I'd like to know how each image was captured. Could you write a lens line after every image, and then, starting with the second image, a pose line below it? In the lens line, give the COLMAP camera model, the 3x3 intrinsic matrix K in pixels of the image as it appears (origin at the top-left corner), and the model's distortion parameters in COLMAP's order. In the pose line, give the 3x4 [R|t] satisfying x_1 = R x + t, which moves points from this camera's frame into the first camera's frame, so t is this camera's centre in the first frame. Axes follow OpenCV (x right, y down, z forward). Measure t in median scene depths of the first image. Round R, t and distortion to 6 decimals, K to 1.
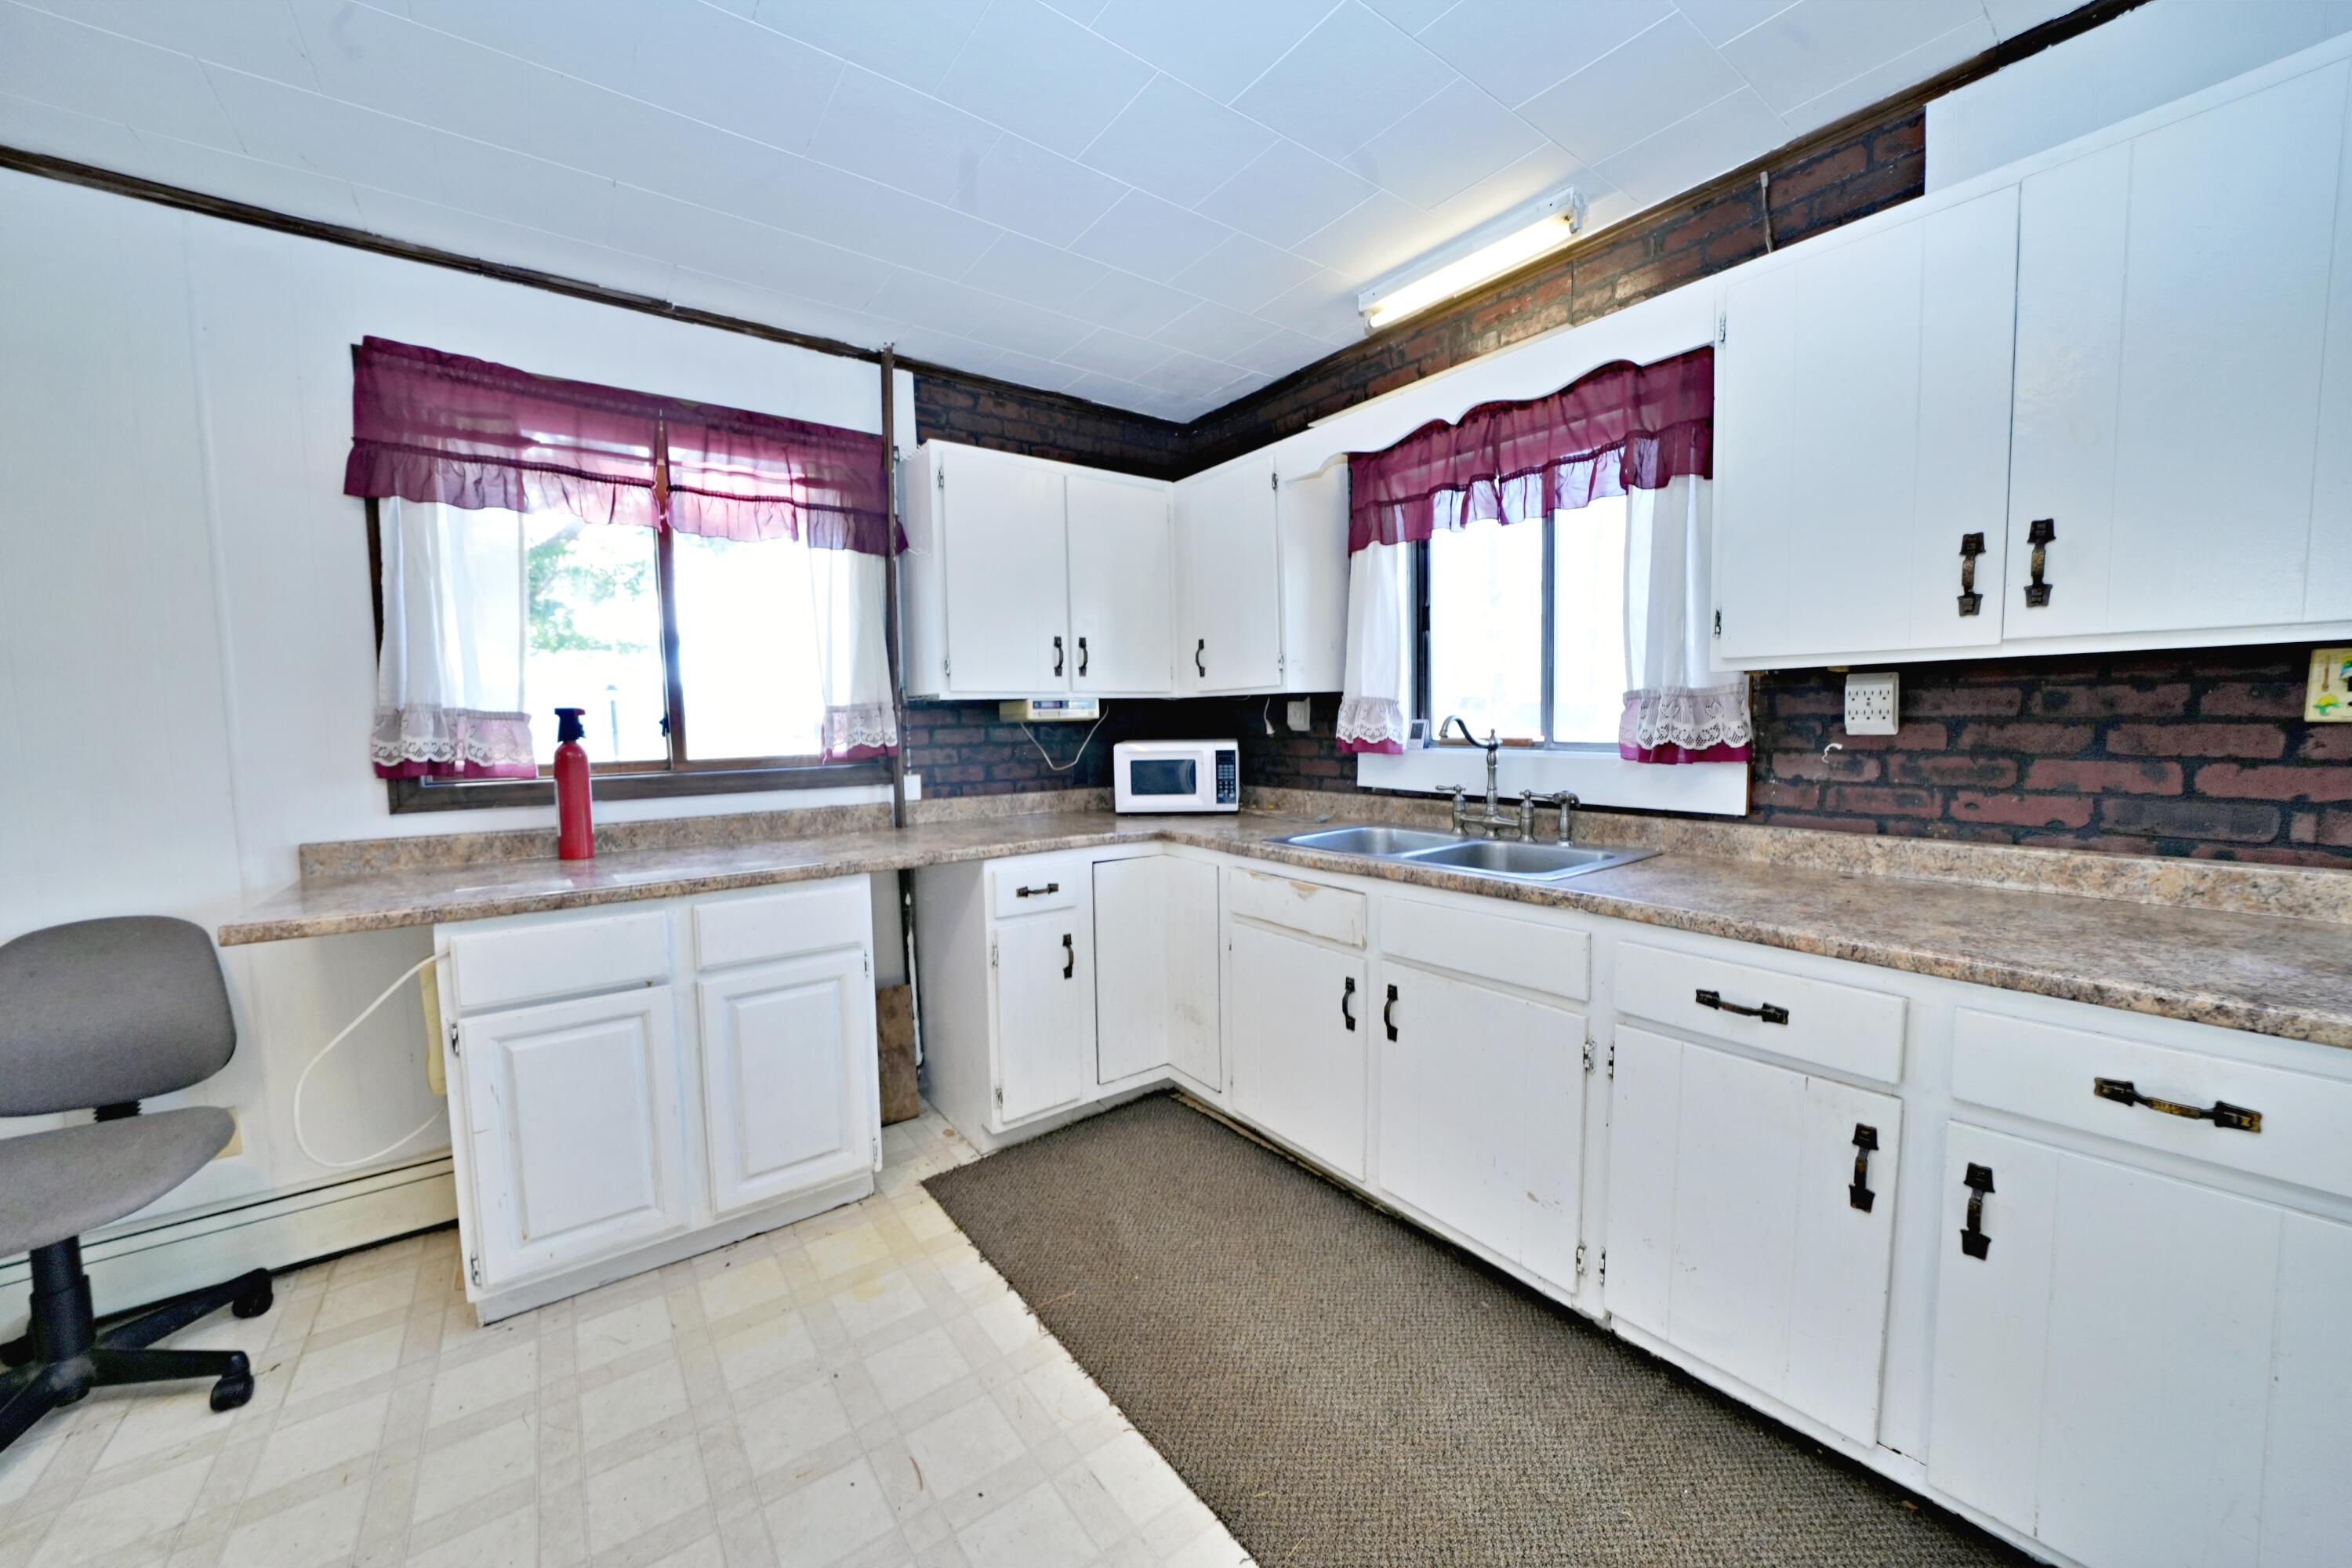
lens RADIAL K [[837.6, 0, 1171.7], [0, 837.6, 792.7], [0, 0, 1]] dist [-0.012302, 0.000143]
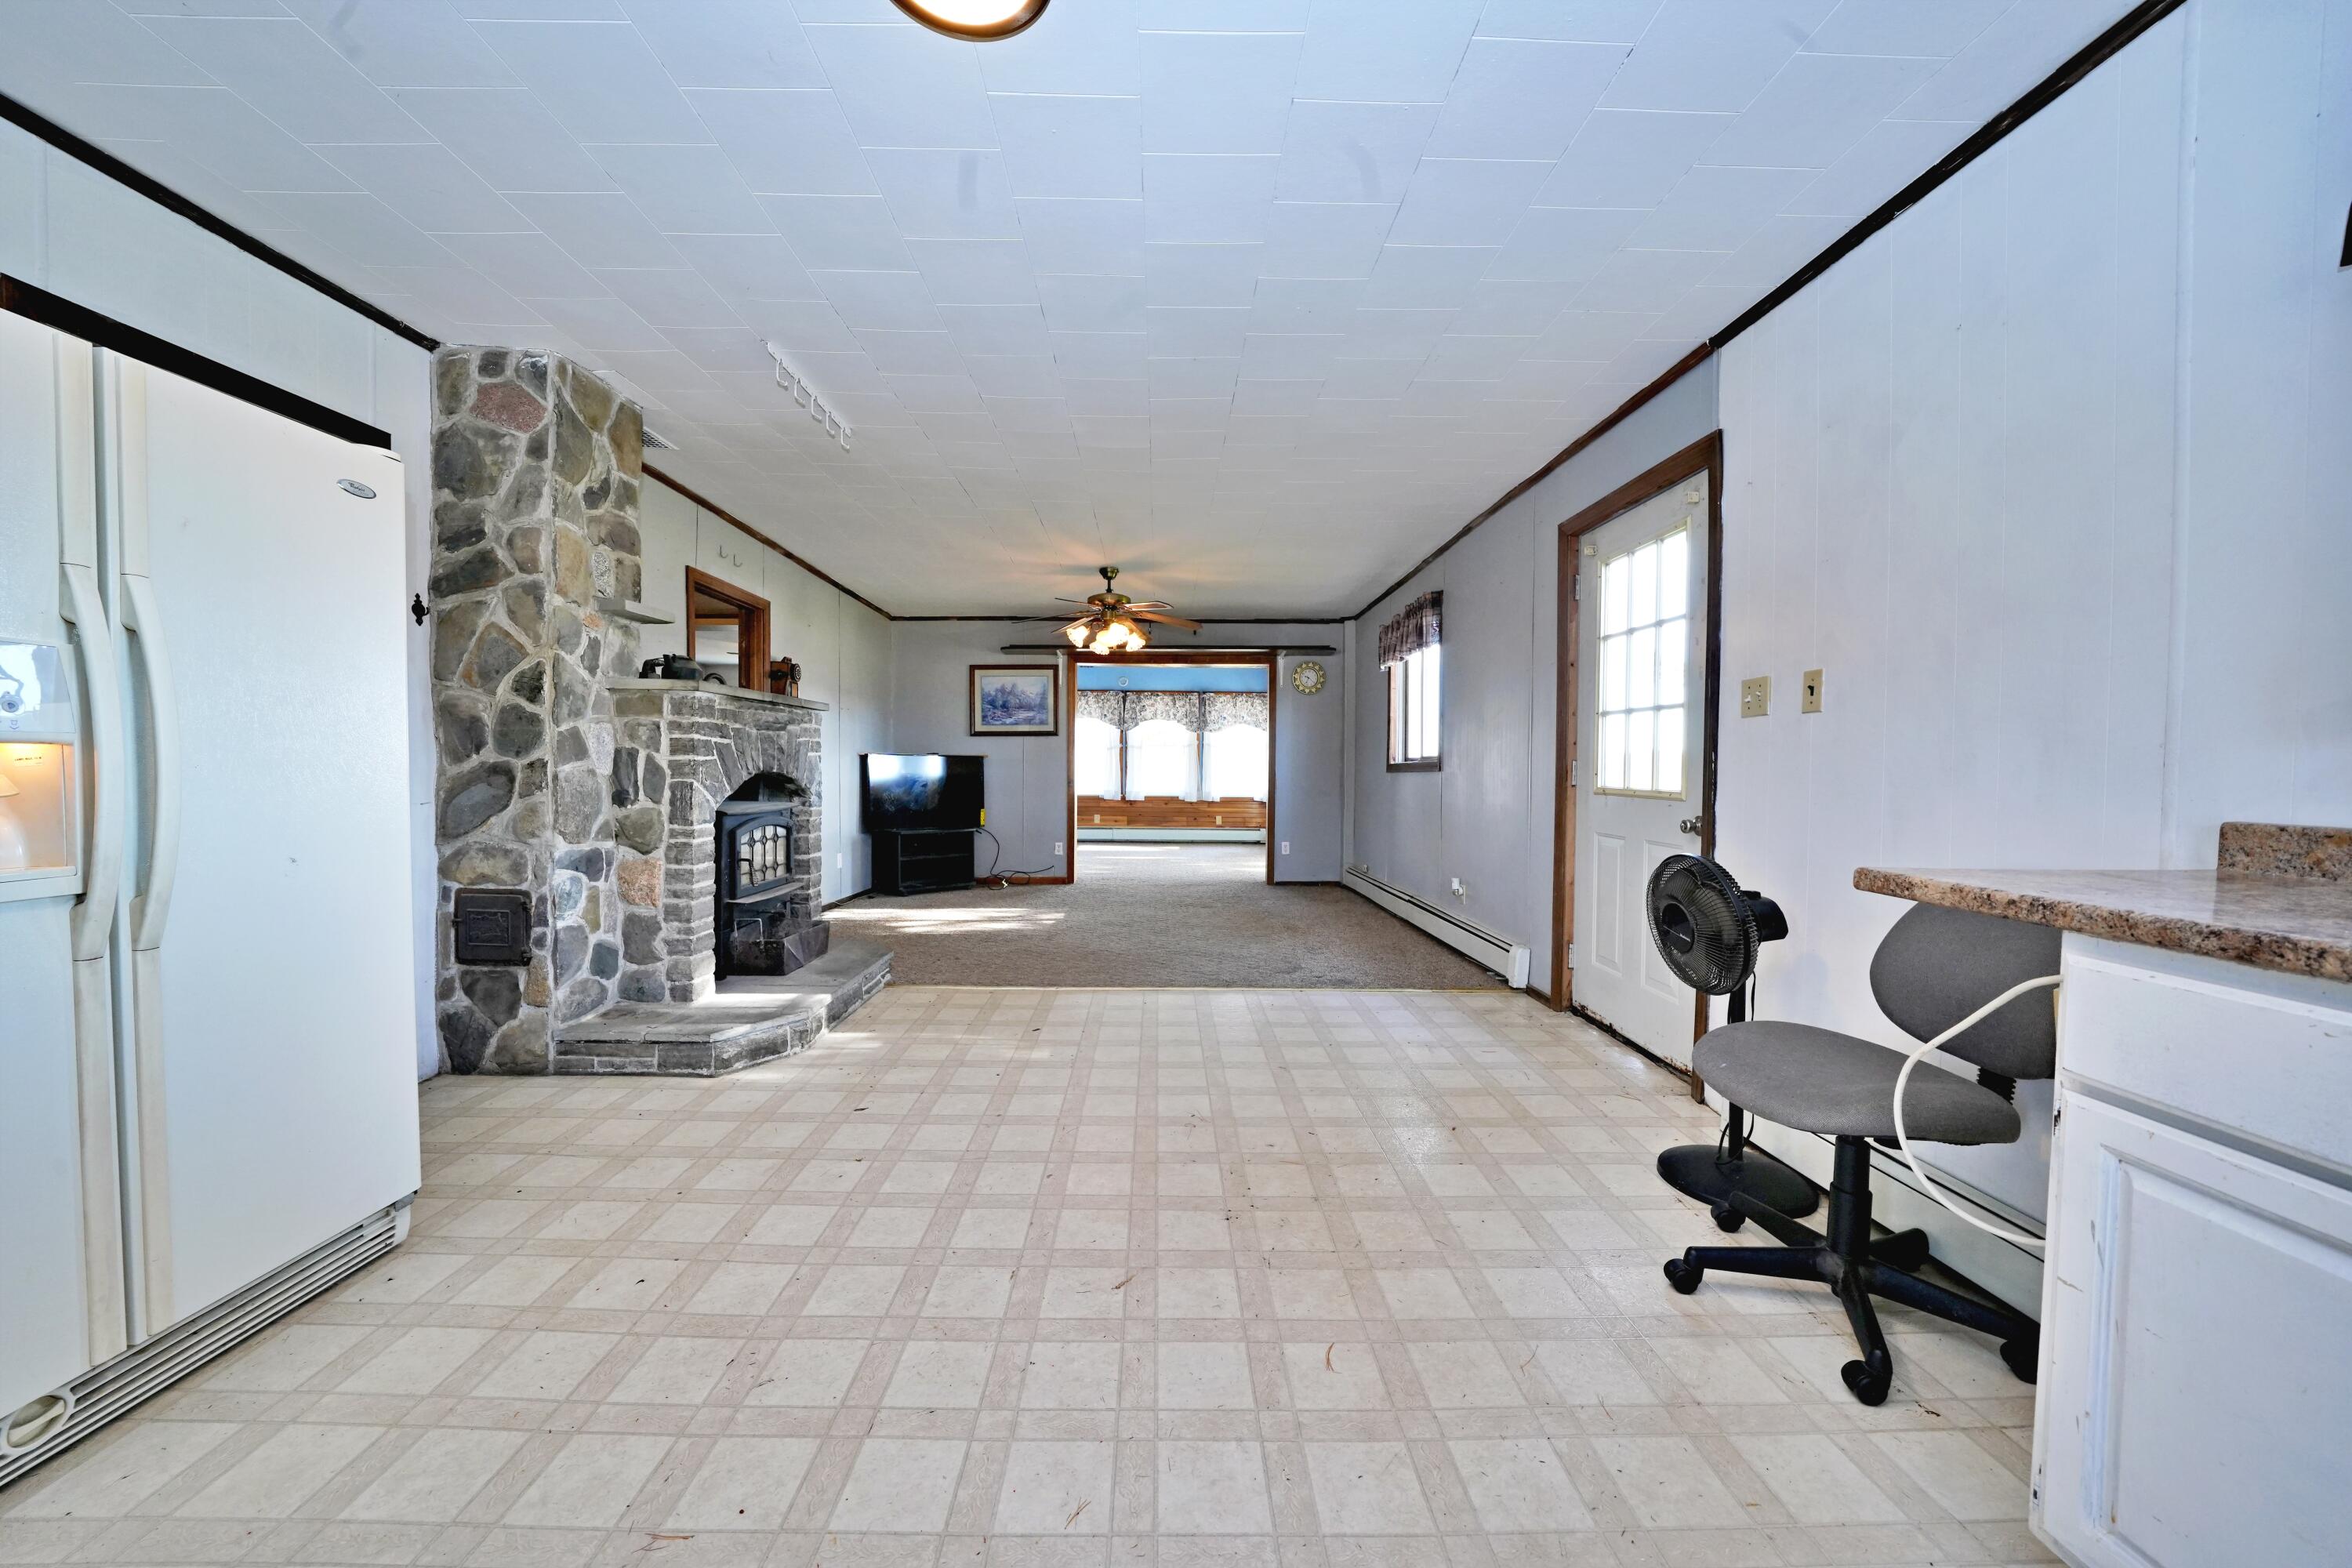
lens RADIAL K [[837.6, 0, 1164.8], [0, 837.6, 787.8], [0, 0, 1]] dist [-0.012302, 0.000143]
pose [[-0.602828, 0.031025, -0.797268, 0.035639], [-0.069357, 0.993424, 0.091100, 0.032045], [0.794851, 0.110213, -0.596712, 0.671790]]
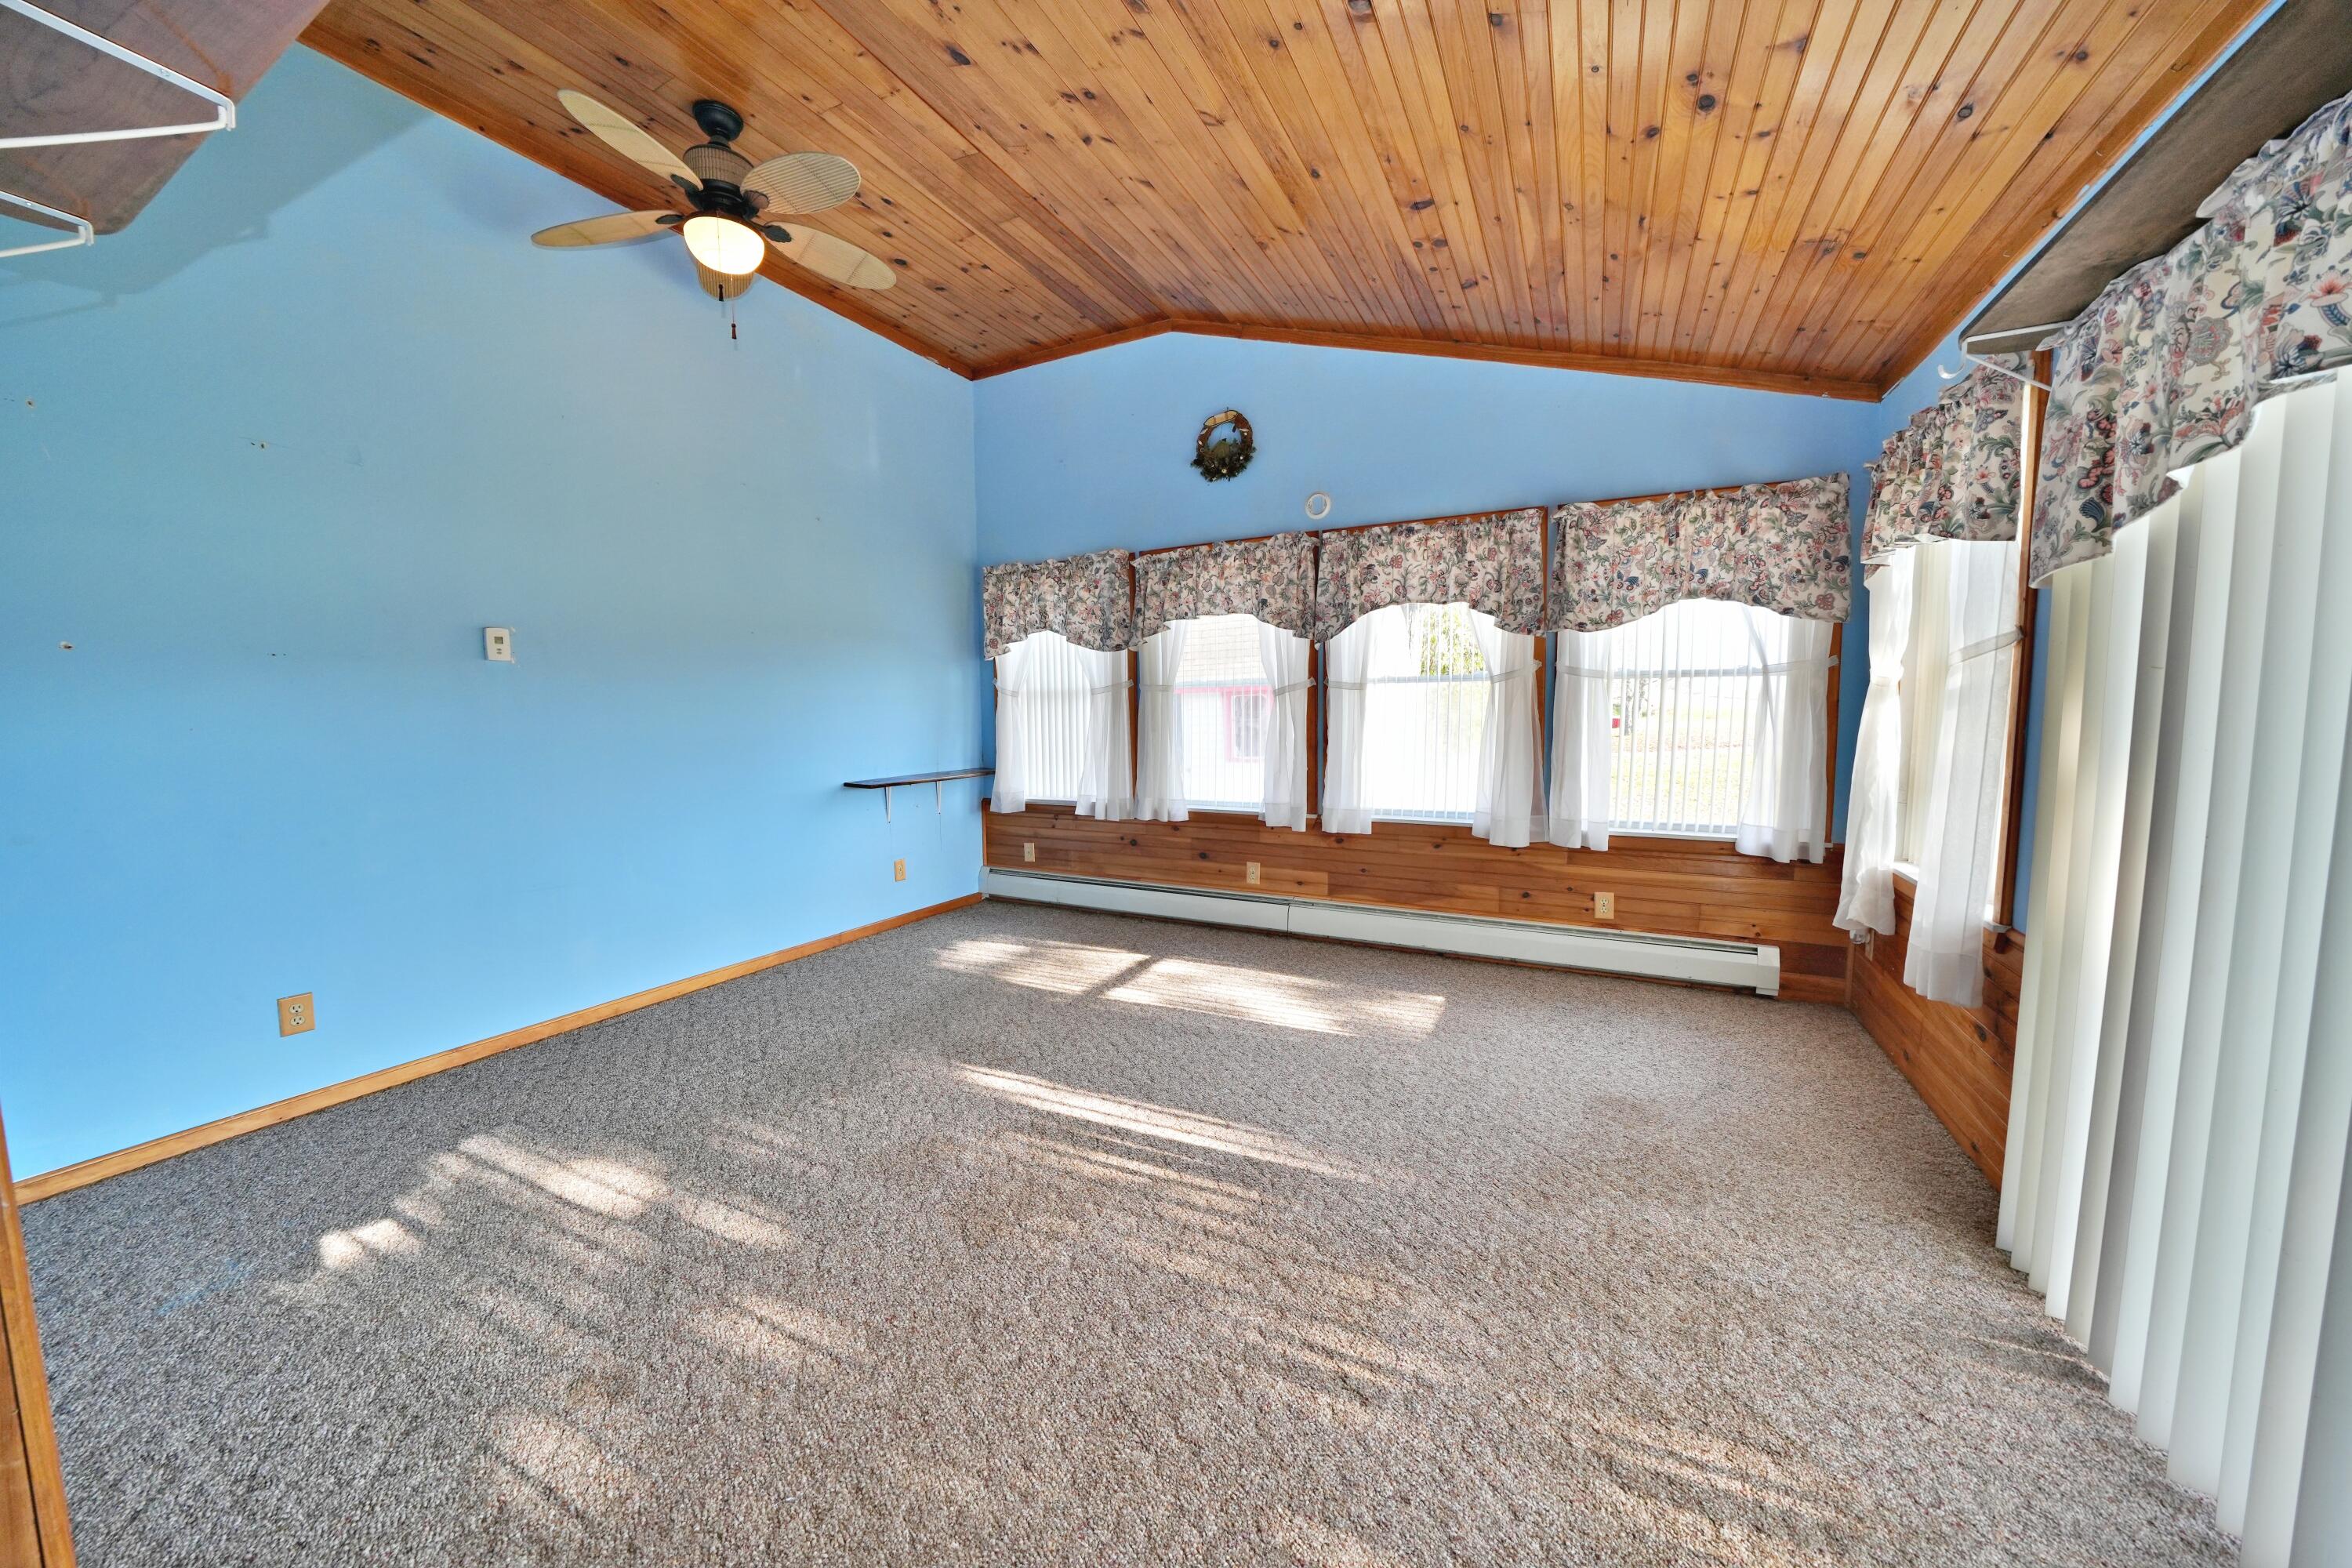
lens RADIAL K [[803.5, 0, 1169.5], [0, 803.5, 785.6], [0, 0, 1]] dist [-0.024534, 0.000083]
pose [[-0.907535, 0.060214, -0.415638, -3.462127], [-0.014357, 0.984642, 0.173994, 0.207855], [0.419731, 0.163872, -0.892733, -1.488486]]
